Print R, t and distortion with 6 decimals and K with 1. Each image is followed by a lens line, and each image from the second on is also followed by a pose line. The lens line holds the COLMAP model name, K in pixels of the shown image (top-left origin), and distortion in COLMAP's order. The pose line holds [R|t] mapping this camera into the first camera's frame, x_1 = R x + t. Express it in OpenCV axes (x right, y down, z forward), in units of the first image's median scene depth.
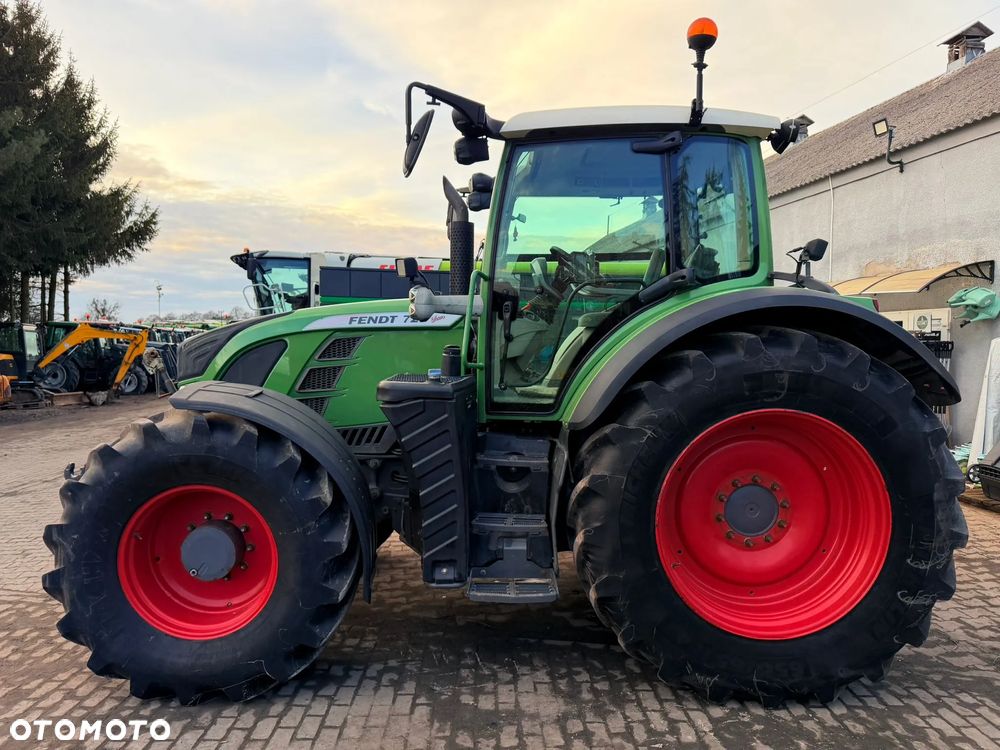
lens RADIAL K [[707.2, 0, 504.2], [0, 707.2, 377.8], [0, 0, 1]] dist [0.021393, -0.022452]
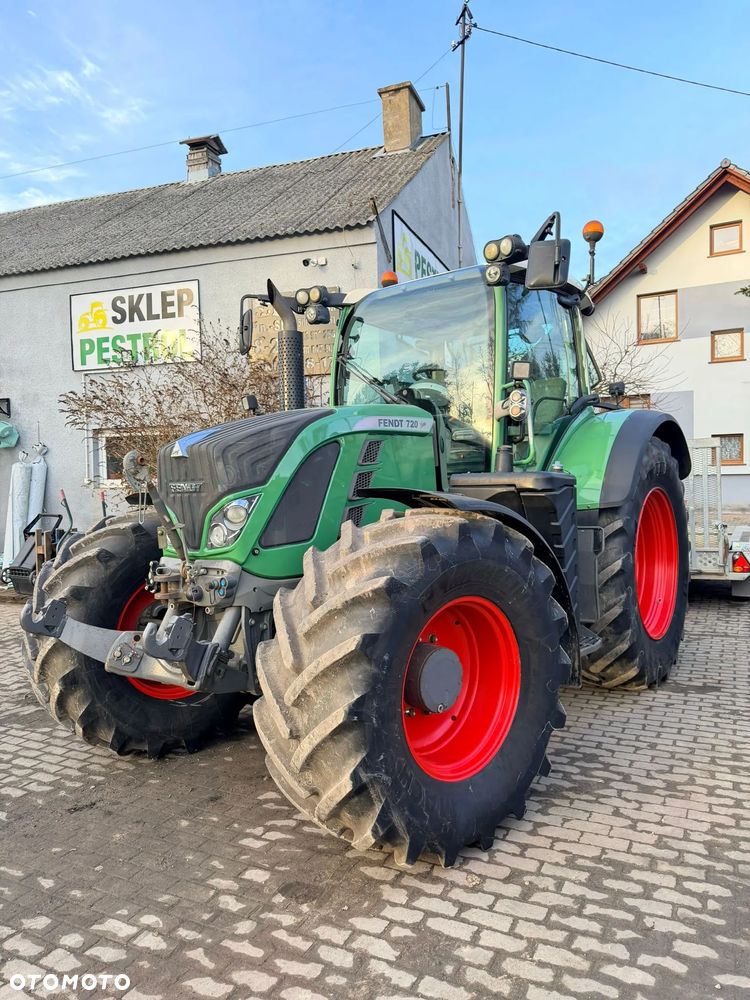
lens RADIAL K [[709.3, 0, 375.0], [0, 709.3, 500.0], [0, 0, 1]] dist [0.033801, -0.046920]
pose [[0.596791, -0.038322, 0.801481, -1.215595], [0.080477, 0.996681, -0.012268, 0.041039], [-0.798351, 0.071822, 0.597894, 0.554581]]
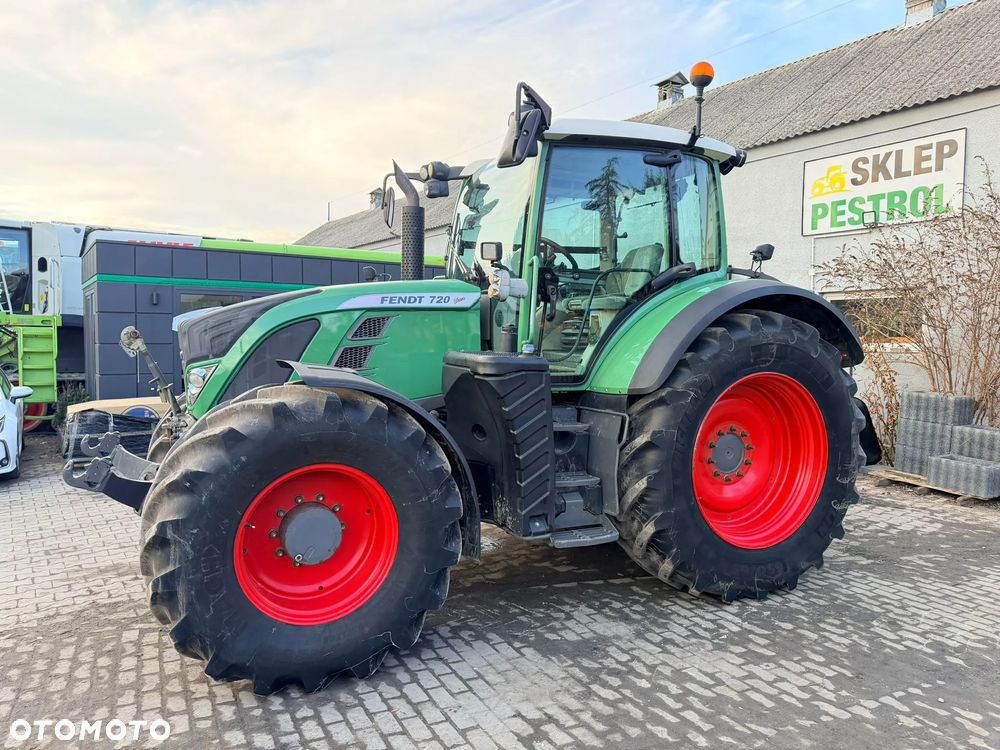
lens RADIAL K [[702.0, 0, 497.1], [0, 702.0, 377.3], [0, 0, 1]] dist [0.038763, -0.039678]
pose [[0.907041, -0.027051, 0.420173, -0.611503], [0.021413, 0.999606, 0.018131, 0.018423], [-0.420498, -0.007448, 0.907263, 0.021076]]
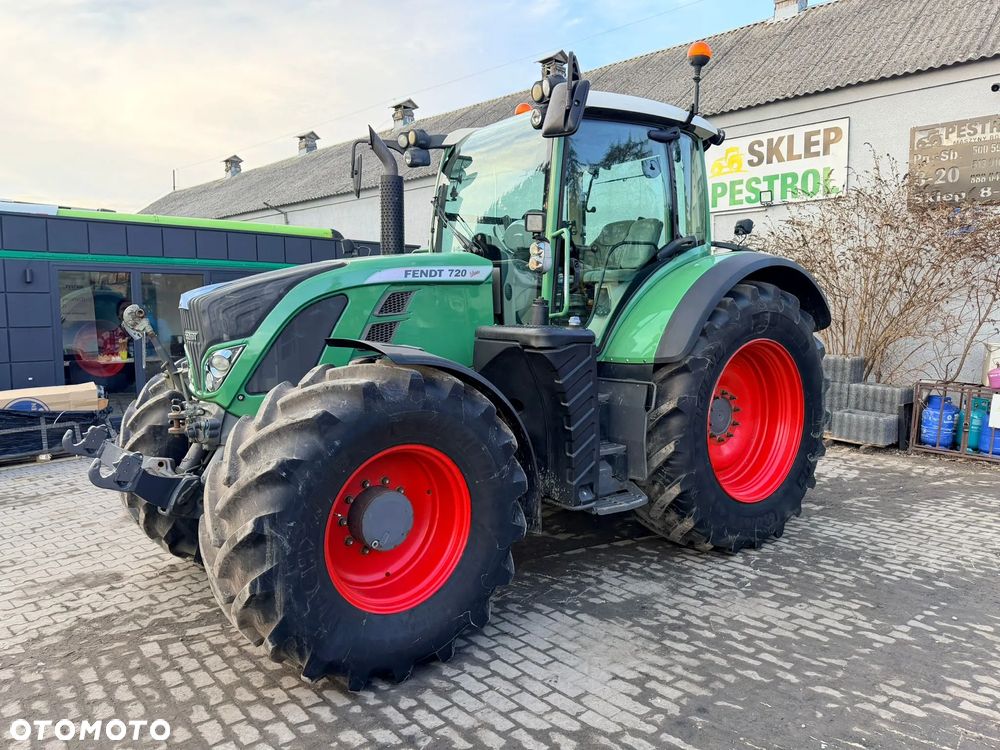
lens RADIAL K [[703.4, 0, 500.0], [0, 703.4, 375.0], [0, 0, 1]] dist [0.039544, -0.044216]
pose [[0.794924, -0.071373, 0.602497, -0.874349], [0.047321, 0.997325, 0.055711, 0.012574], [-0.604861, -0.015776, 0.796175, 0.187183]]
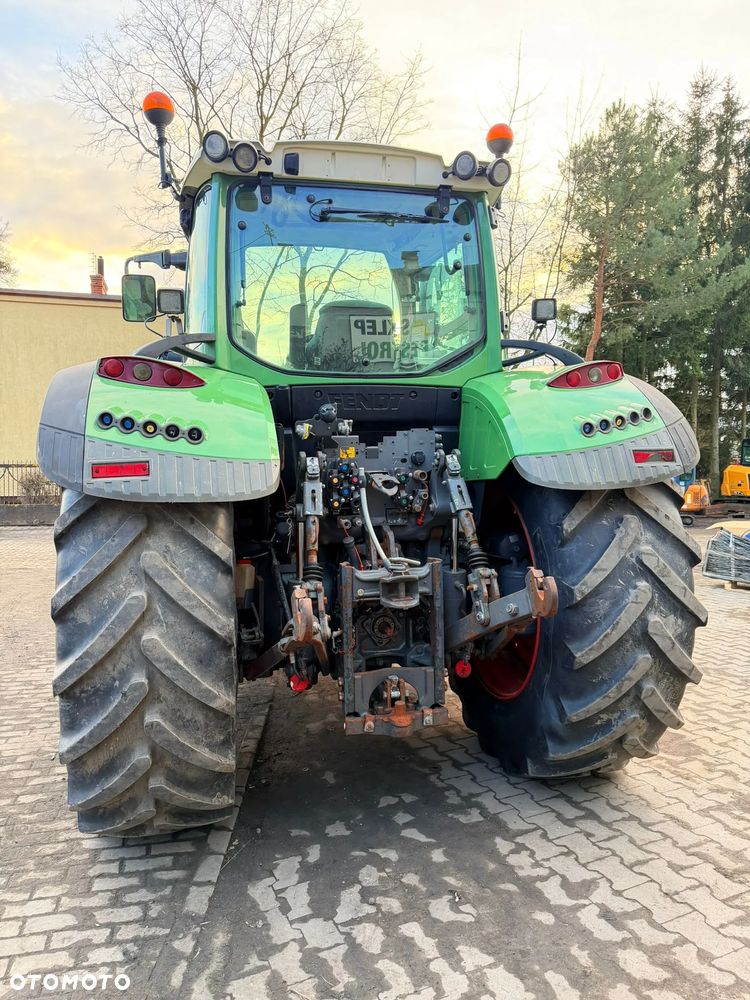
lens RADIAL K [[707.2, 0, 377.1], [0, 707.2, 497.7], [0, 0, 1]] dist [0.021393, -0.022452]
pose [[0.233806, 0.036979, -0.971580, 1.384565], [-0.038230, 0.998853, 0.028818, 0.010280], [0.971531, 0.030406, 0.234951, 1.130195]]
